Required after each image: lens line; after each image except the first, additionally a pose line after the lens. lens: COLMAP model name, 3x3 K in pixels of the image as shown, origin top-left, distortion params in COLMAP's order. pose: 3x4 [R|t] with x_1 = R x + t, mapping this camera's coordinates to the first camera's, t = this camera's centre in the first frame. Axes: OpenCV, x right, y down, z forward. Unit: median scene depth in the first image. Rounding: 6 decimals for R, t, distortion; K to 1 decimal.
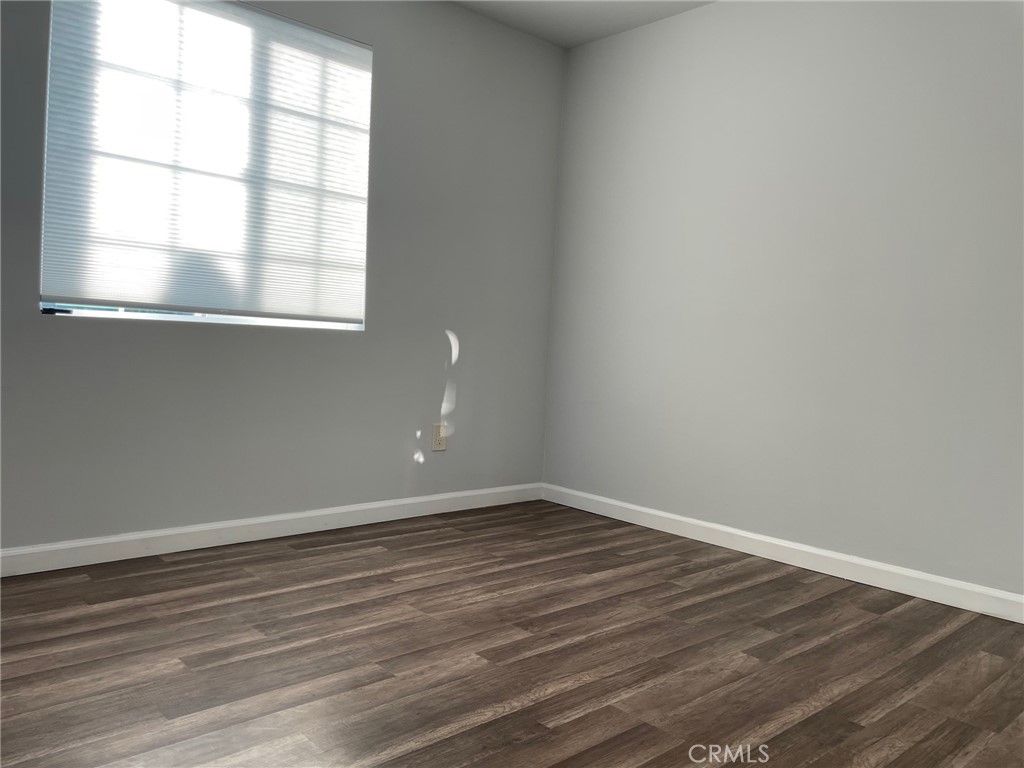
lens RADIAL K [[780.6, 0, 515.6], [0, 780.6, 367.7], [0, 0, 1]] dist [0.087563, -0.119783]
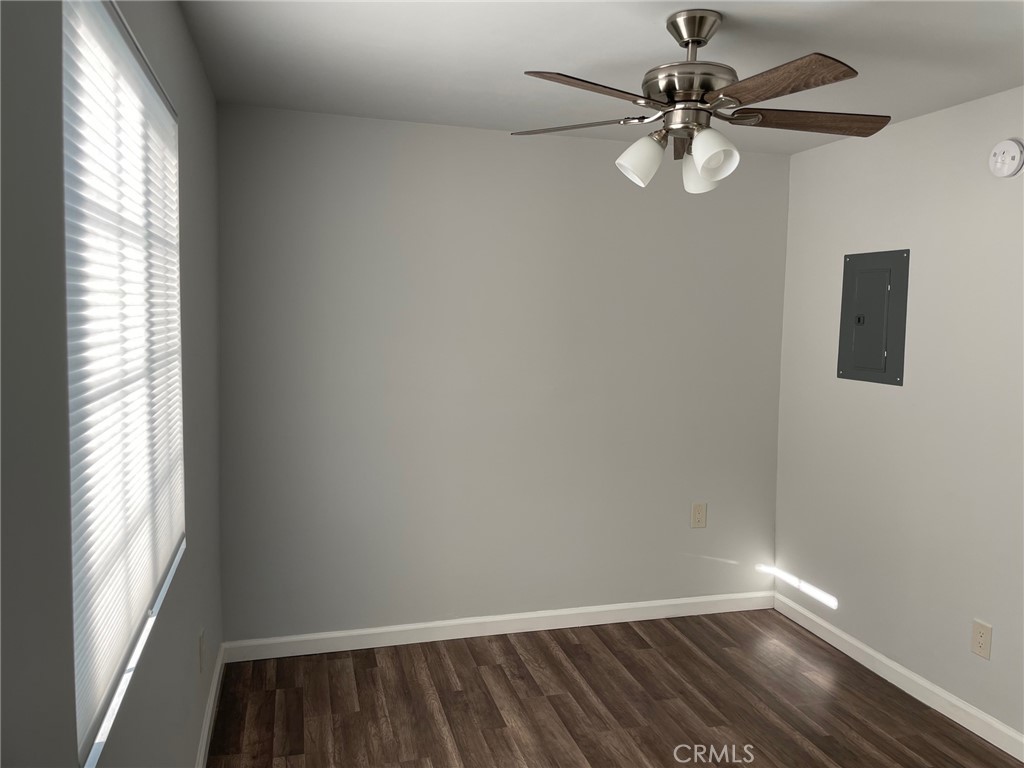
lens RADIAL K [[780.6, 0, 515.4], [0, 780.6, 373.5], [0, 0, 1]] dist [0.087563, -0.119783]
pose [[0.449658, -0.113655, 0.885940, -0.835540], [0.031825, 0.993280, 0.111272, -0.336730], [-0.892634, -0.021839, 0.450254, 0.594235]]
